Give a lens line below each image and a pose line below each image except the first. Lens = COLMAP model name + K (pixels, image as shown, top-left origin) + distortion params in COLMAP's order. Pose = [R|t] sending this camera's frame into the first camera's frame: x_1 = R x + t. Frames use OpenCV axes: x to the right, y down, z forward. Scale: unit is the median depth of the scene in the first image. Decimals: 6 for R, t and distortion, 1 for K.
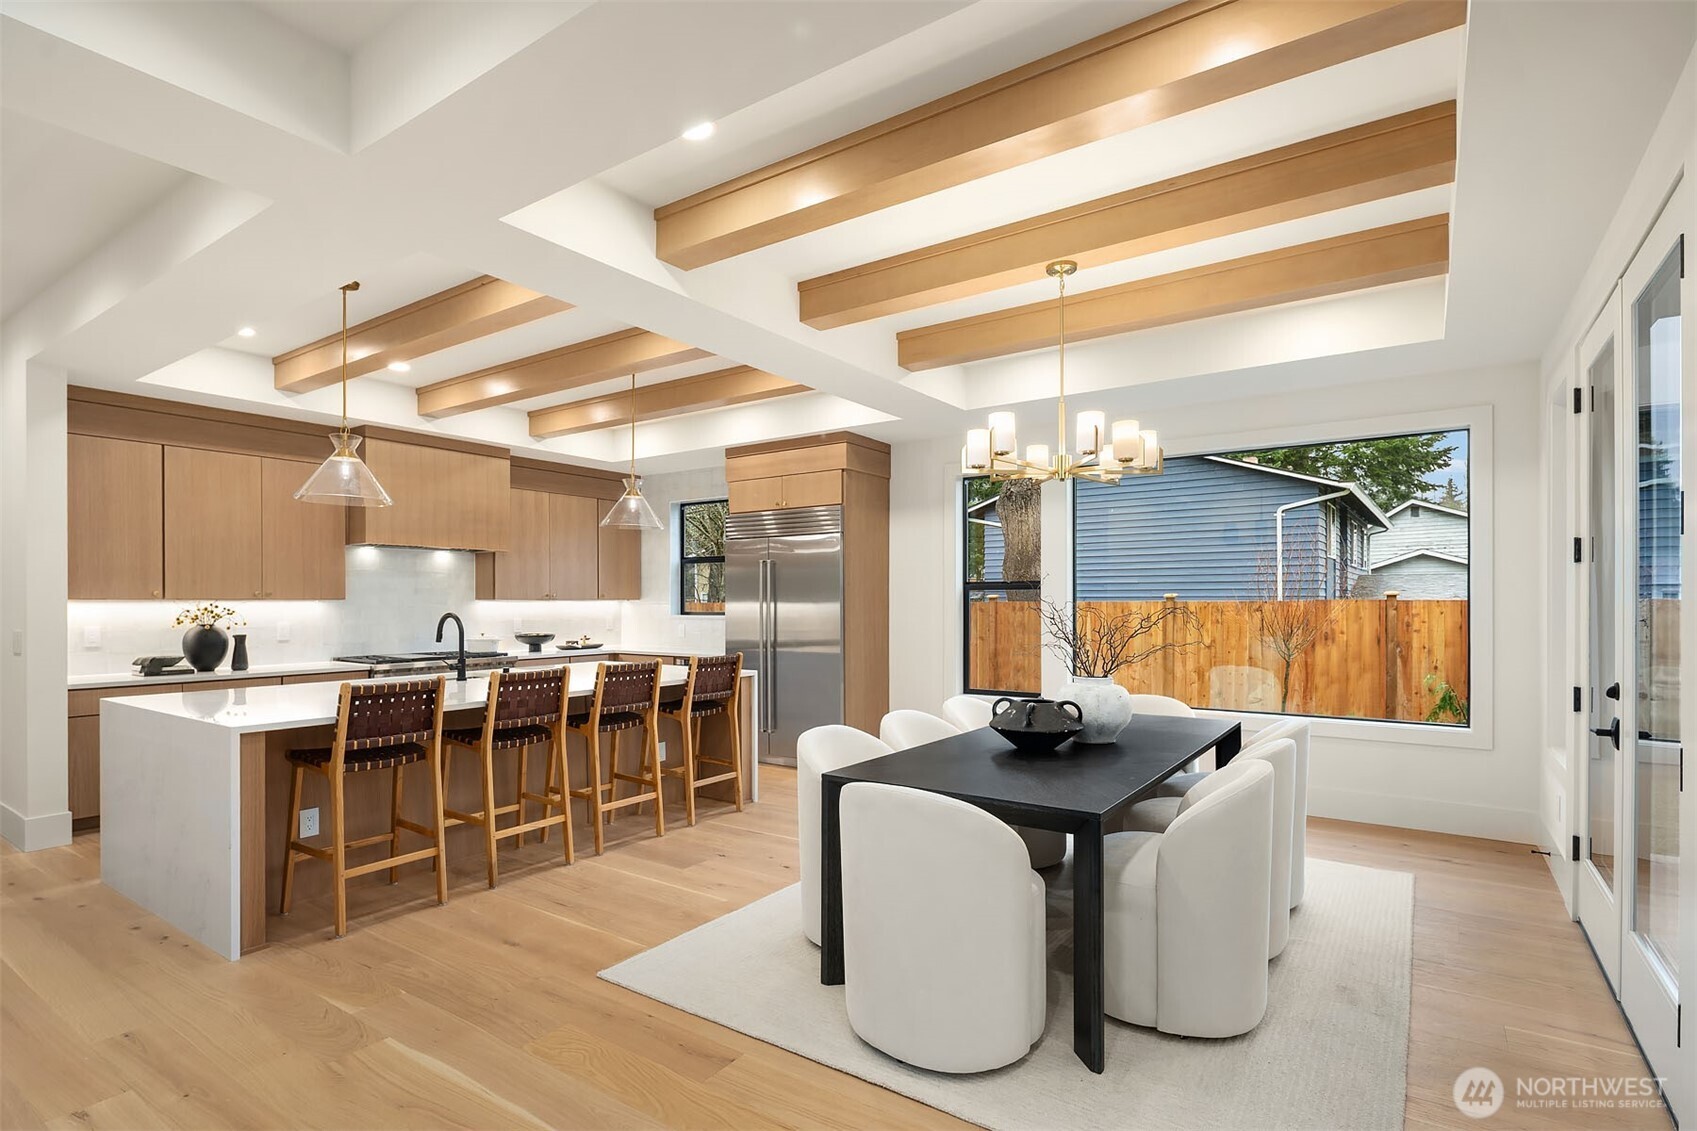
lens RADIAL K [[828.5, 0, 841.8], [0, 828.5, 603.8], [0, 0, 1]] dist [-0.003556, -0.001656]
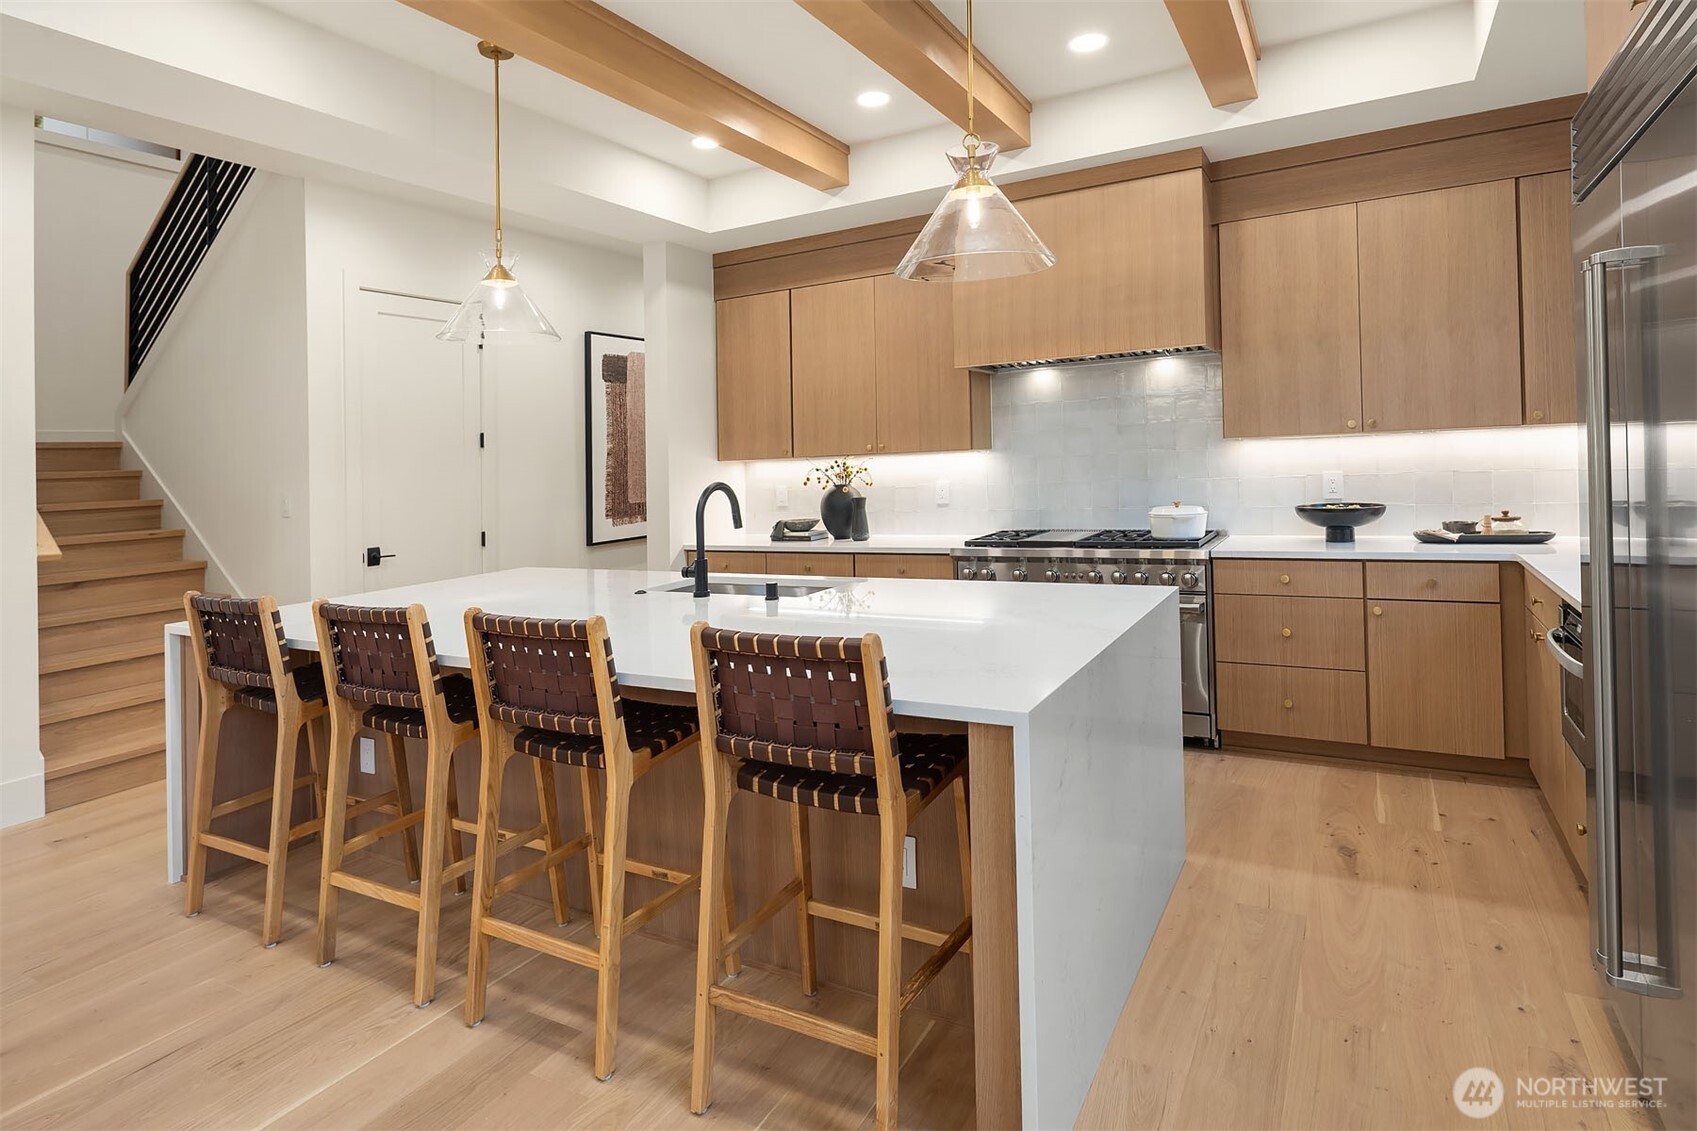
lens RADIAL K [[922.3, 0, 834.7], [0, 922.3, 448.7], [0, 0, 1]] dist [0.001189, -0.000338]
pose [[0.086142, -0.011812, -0.996213, 0.191845], [0.040290, 0.999153, -0.008363, -0.004566], [0.995468, -0.039417, 0.086545, 0.920589]]
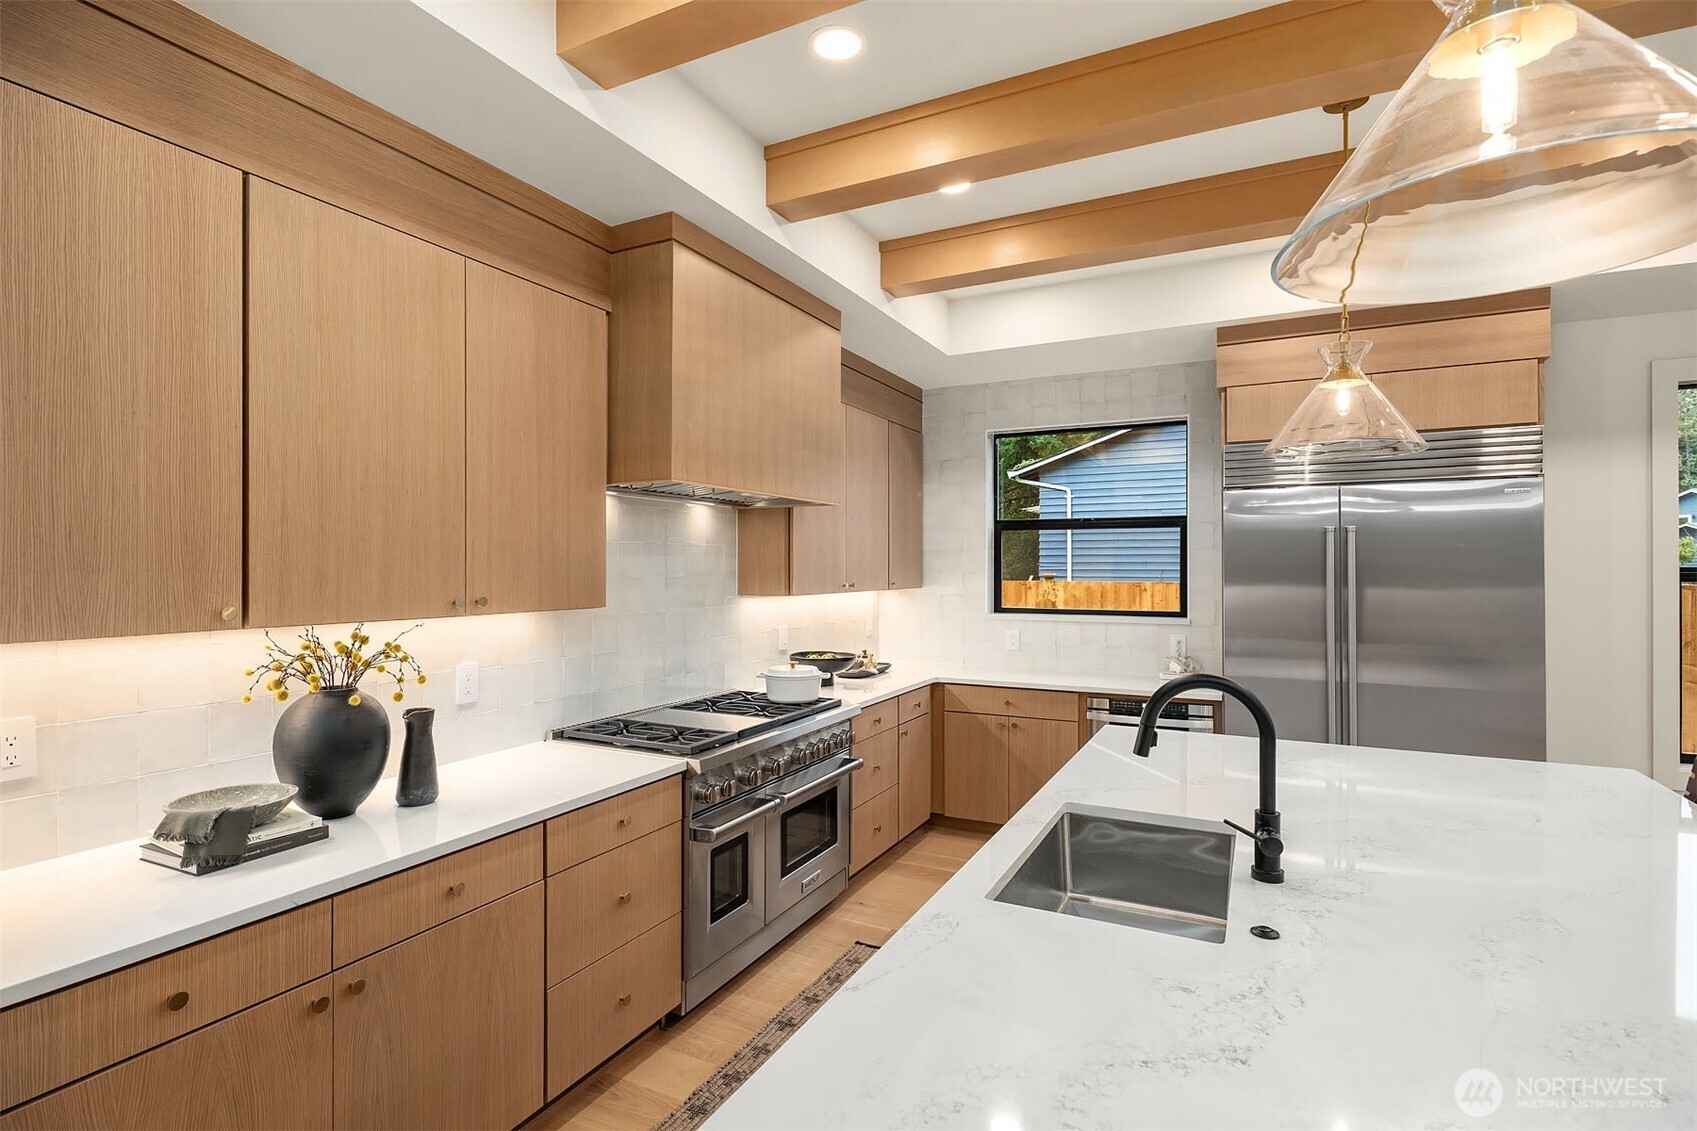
lens RADIAL K [[836.4, 0, 840.3], [0, 836.4, 558.4], [0, 0, 1]] dist [-0.000191, -0.000315]
pose [[0.991788, 0.004009, 0.127832, -0.598830], [-0.002241, 0.999900, -0.013968, -0.028591], [-0.127875, 0.013567, 0.991697, 0.604849]]
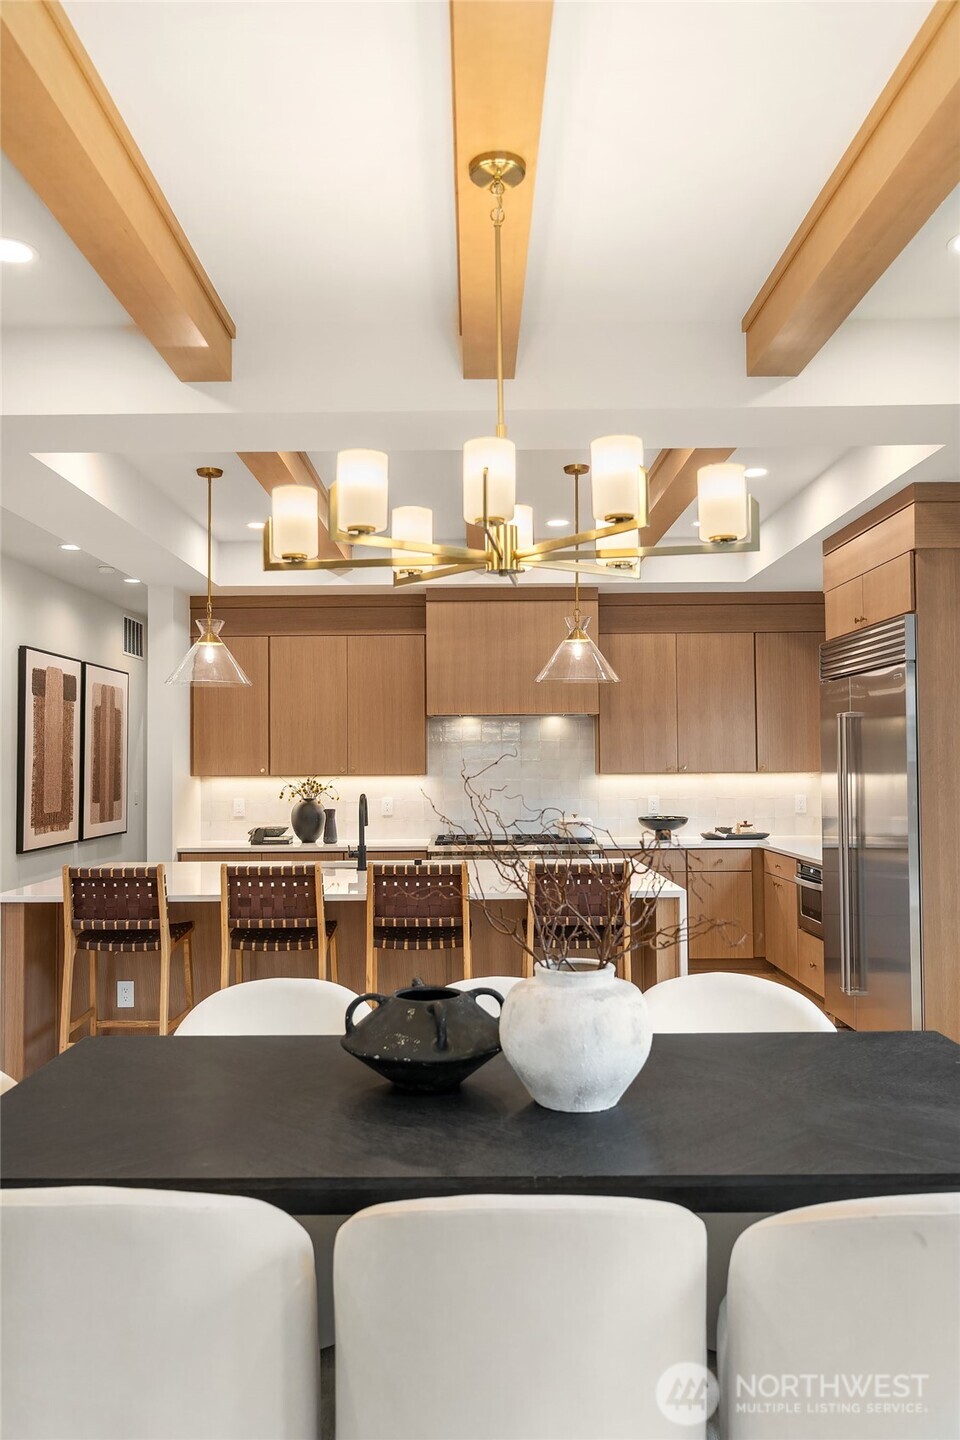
lens RADIAL K [[1076.6, 0, 480.0], [0, 1076.6, 720.0], [0, 0, 1]] dist [0.001105, -0.000336]
pose [[0.569550, -0.036148, -0.821161, 0.504719], [0.003267, 0.999124, -0.041716, -0.017663], [0.821950, 0.021076, 0.569169, 0.393435]]
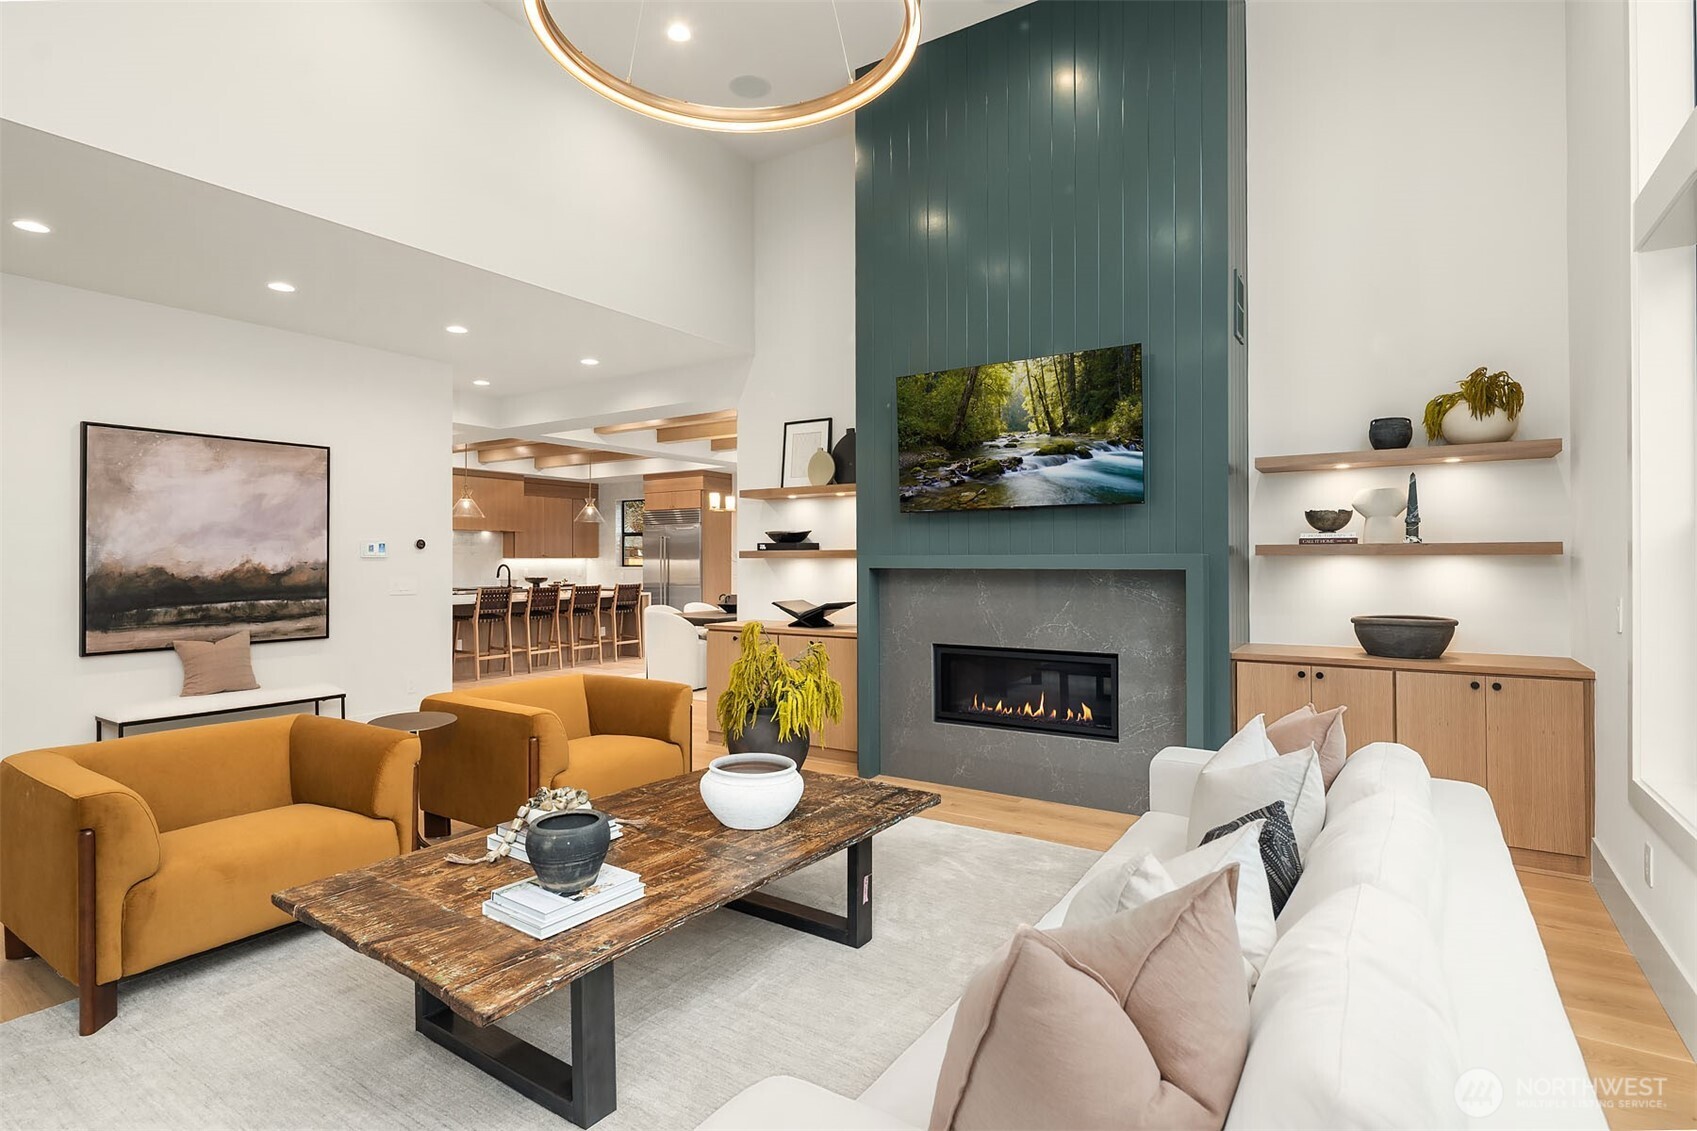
lens RADIAL K [[836.4, 0, 840.3], [0, 836.4, 558.4], [0, 0, 1]] dist [-0.000191, -0.000315]
pose [[0.999761, 0.002596, 0.021709, 0.320077], [-0.002568, 0.999996, -0.001320, -0.003653], [-0.021712, 0.001263, 0.999763, -1.073831]]
